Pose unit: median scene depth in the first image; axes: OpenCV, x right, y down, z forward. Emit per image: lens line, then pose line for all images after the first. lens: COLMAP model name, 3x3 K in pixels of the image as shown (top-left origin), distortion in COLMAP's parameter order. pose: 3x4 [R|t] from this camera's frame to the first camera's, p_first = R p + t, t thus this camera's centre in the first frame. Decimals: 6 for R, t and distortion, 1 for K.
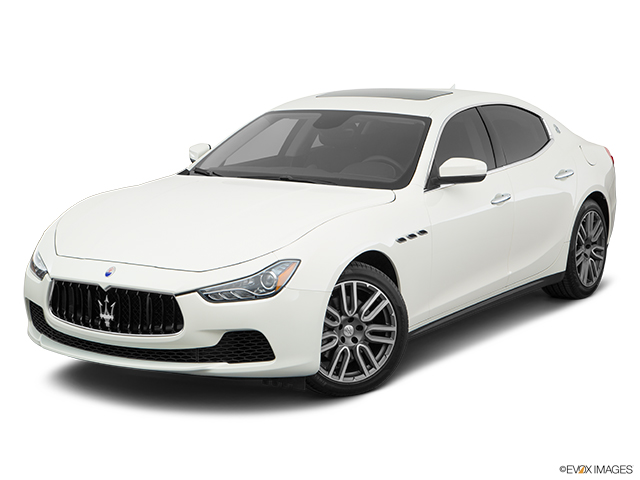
lens RADIAL K [[1313.6, 0, 320.0], [0, 1313.6, 240.0], [0, 0, 1]] dist [0.073128, 0.000039]
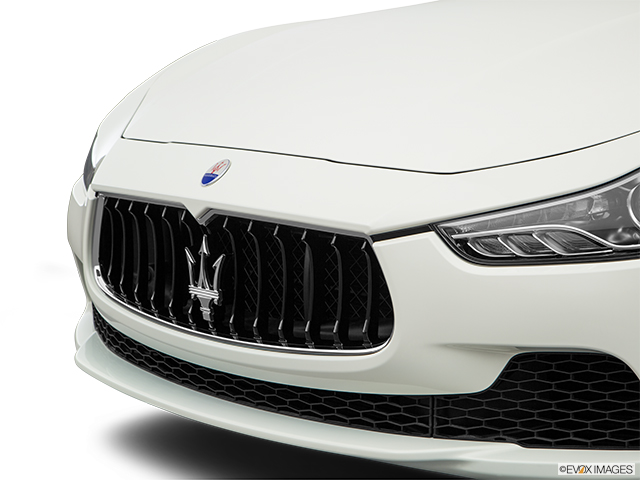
lens RADIAL K [[1660.6, 0, 320.0], [0, 1660.6, 240.0], [0, 0, 1]] dist [0.305362, 0.033094]
pose [[0.961834, 0.036860, -0.271139, -0.004560], [-0.035787, 0.999320, 0.008902, 0.036651], [0.271282, 0.001141, 0.962499, 0.540758]]
